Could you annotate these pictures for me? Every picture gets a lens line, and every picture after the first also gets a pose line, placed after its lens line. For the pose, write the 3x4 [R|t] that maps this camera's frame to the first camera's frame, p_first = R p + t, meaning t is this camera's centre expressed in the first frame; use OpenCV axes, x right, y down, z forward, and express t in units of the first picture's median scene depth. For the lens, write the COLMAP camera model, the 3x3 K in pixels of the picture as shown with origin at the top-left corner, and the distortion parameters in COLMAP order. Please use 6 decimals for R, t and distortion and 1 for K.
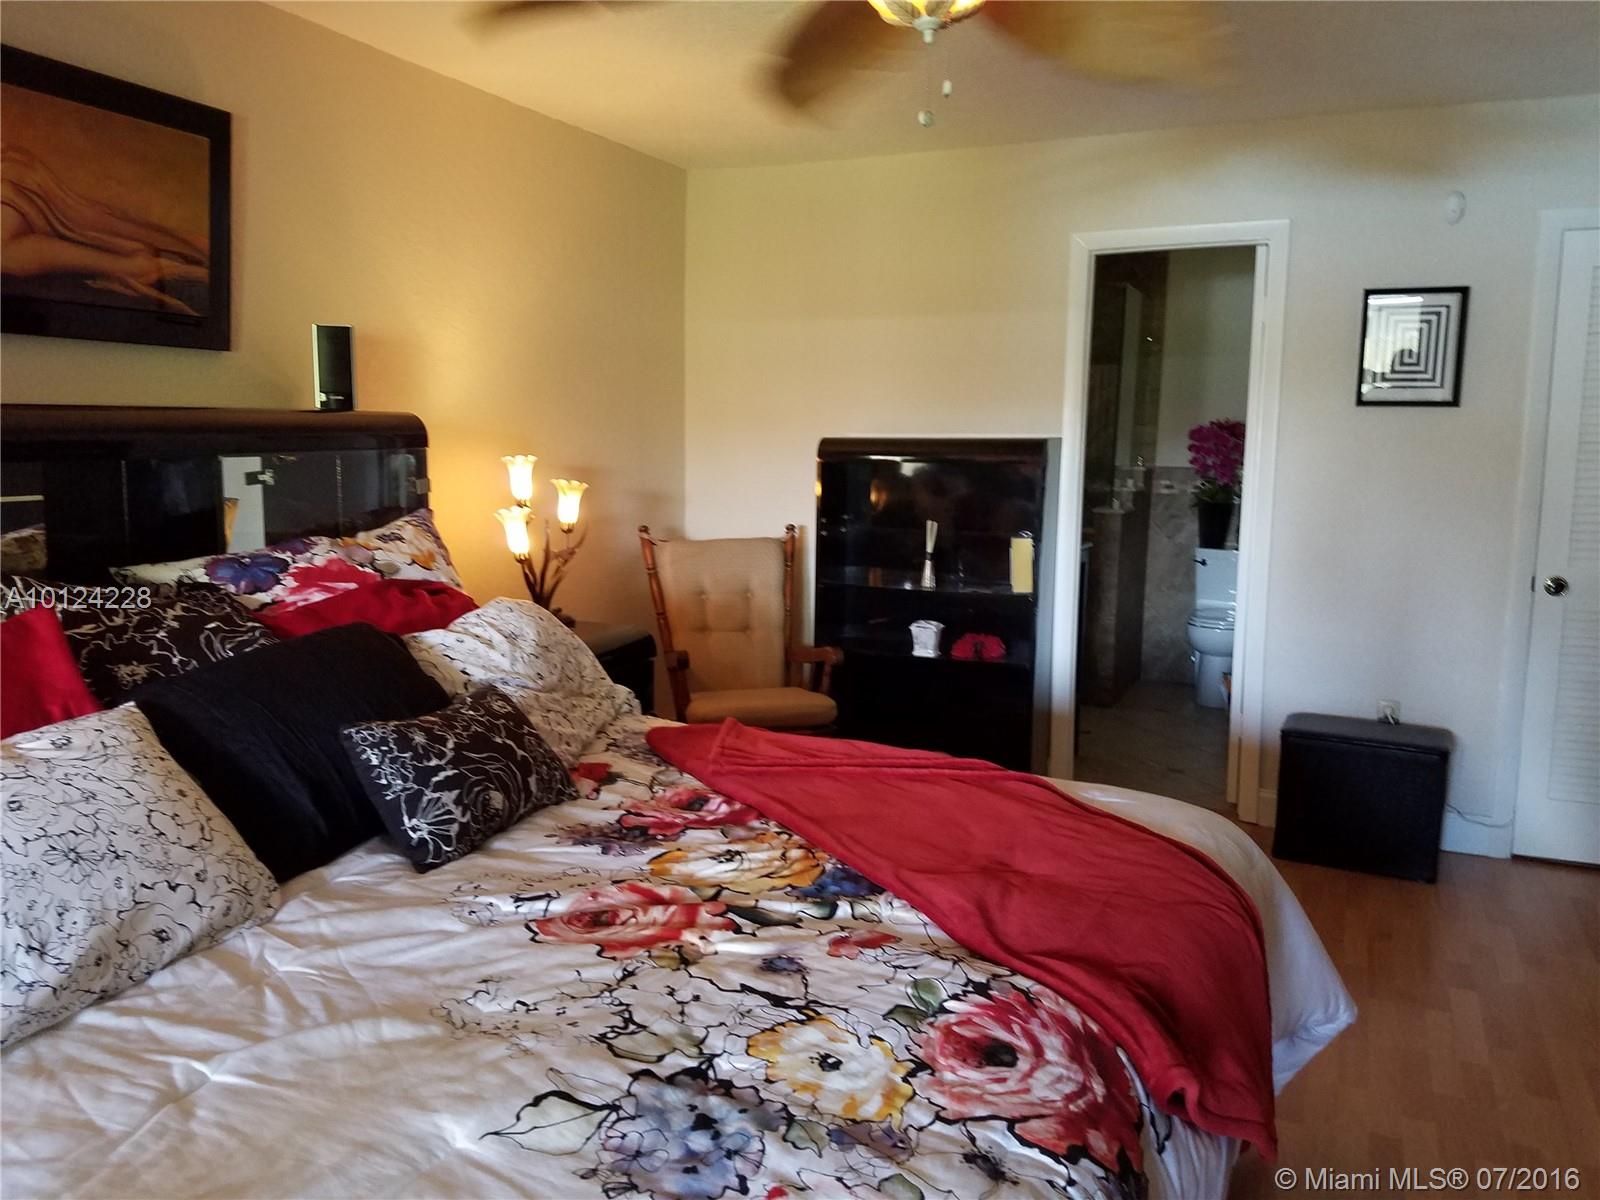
lens RADIAL K [[1223.5, 0, 800.0], [0, 1223.5, 600.0], [0, 0, 1]] dist [-0.031768, -0.000431]
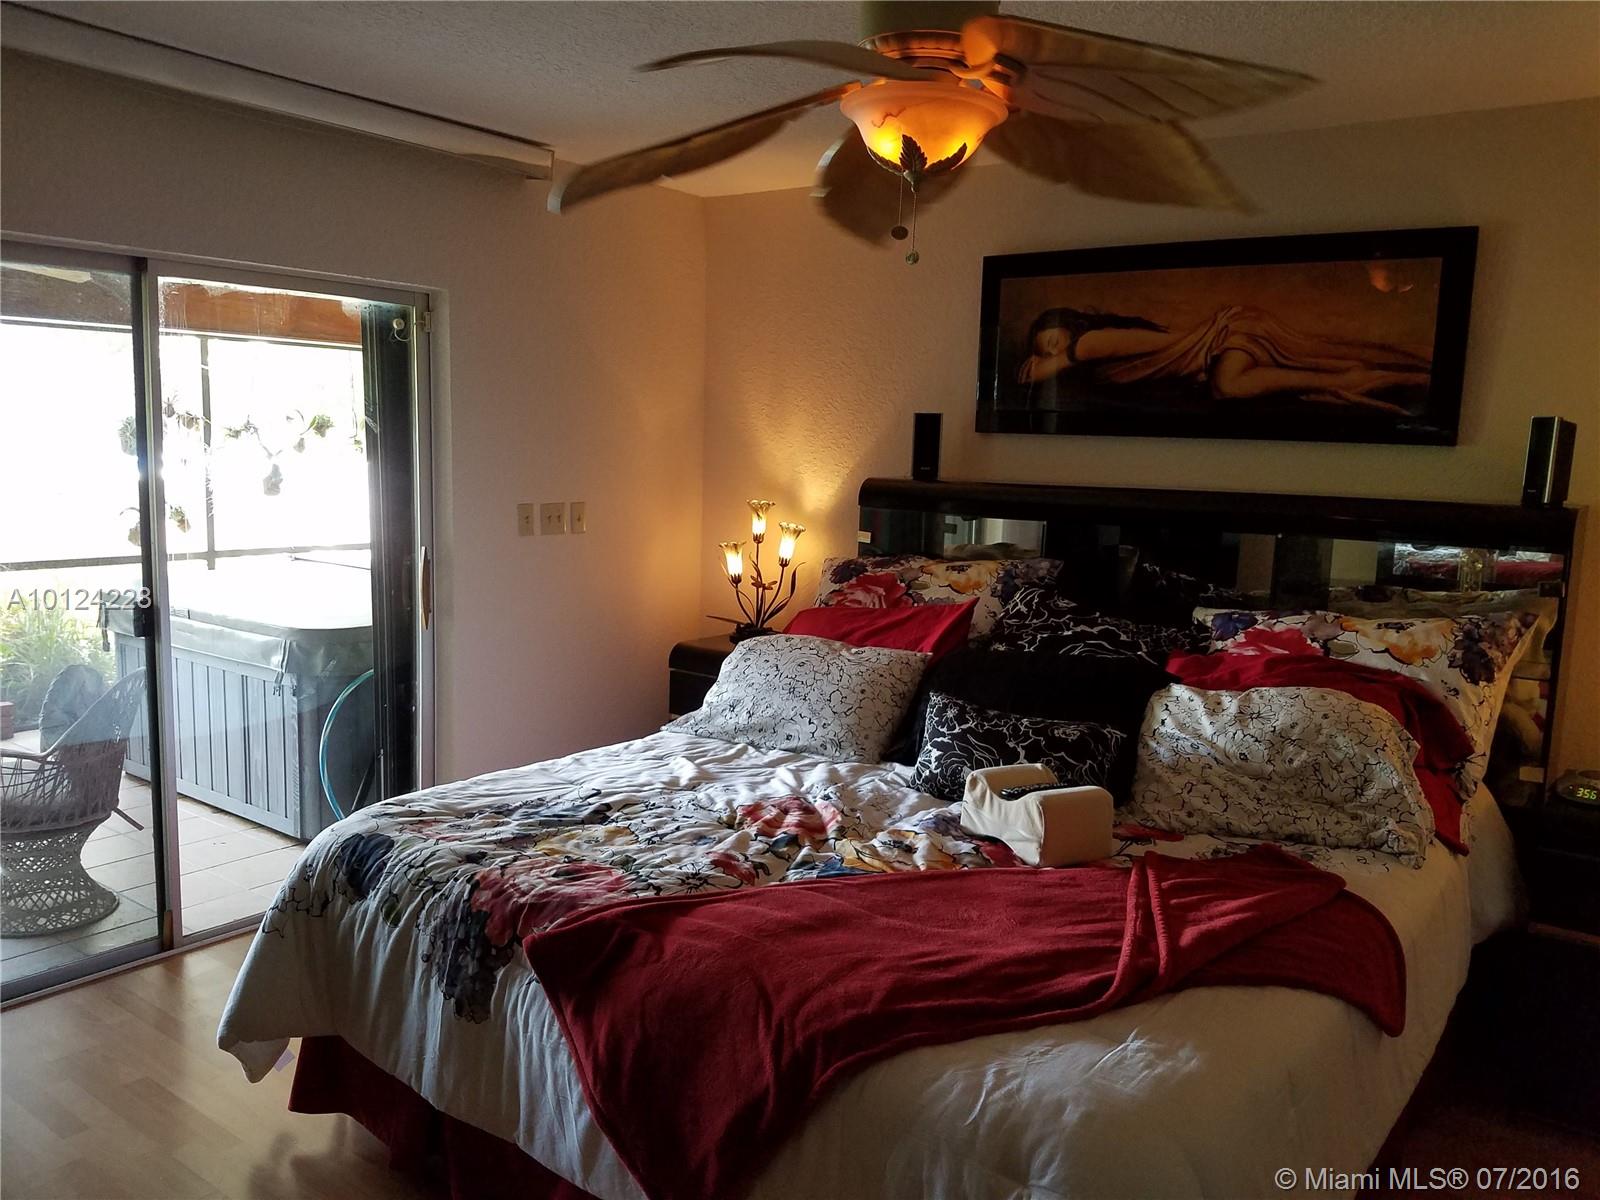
lens RADIAL K [[1232.4, 0, 800.0], [0, 1232.4, 600.0], [0, 0, 1]] dist [0.050497, -0.000607]
pose [[-0.196535, 0.119370, -0.973203, 0.854166], [-0.174396, 0.972479, 0.154500, -0.162452], [0.964863, 0.200088, -0.170309, 0.746830]]
